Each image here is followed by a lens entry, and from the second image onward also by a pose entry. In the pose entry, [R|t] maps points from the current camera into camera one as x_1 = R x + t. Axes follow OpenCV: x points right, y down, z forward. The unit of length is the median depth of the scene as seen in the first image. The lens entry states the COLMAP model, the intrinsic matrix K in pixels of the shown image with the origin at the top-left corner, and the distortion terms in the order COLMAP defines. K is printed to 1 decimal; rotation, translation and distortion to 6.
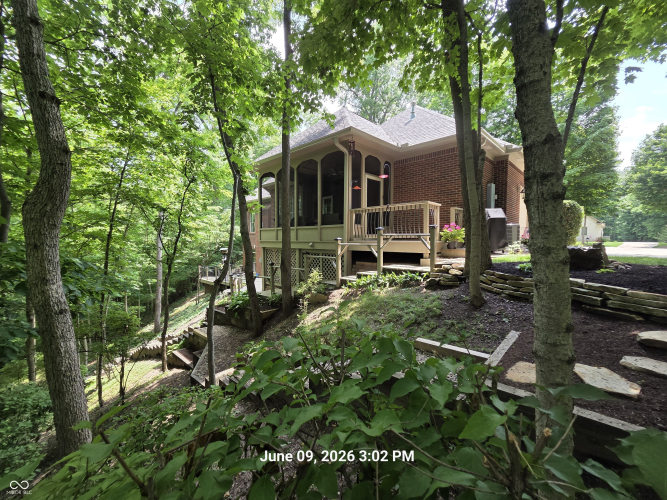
lens RADIAL K [[271.9, 0, 333.6], [0, 271.9, 250.9], [0, 0, 1]] dist [0.004200, -0.000708]
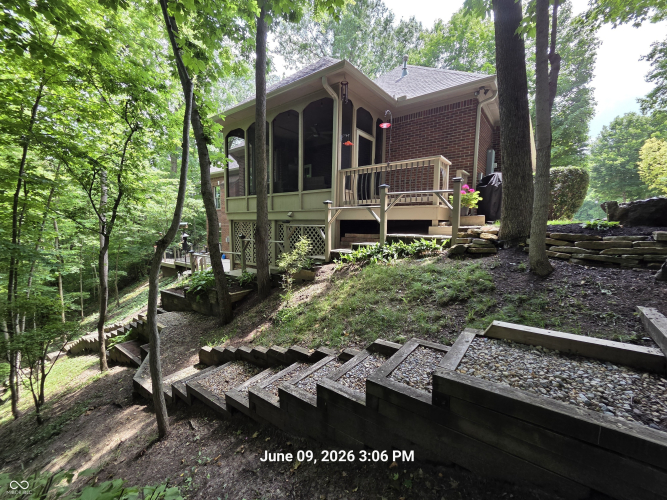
lens RADIAL K [[271.9, 0, 333.4], [0, 271.9, 249.0], [0, 0, 1]] dist [0.004200, -0.000708]
pose [[0.993922, 0.003787, 0.110025, -0.046748], [-0.008943, 0.998882, 0.046411, 0.047482], [-0.109727, -0.047113, 0.992845, 0.157776]]
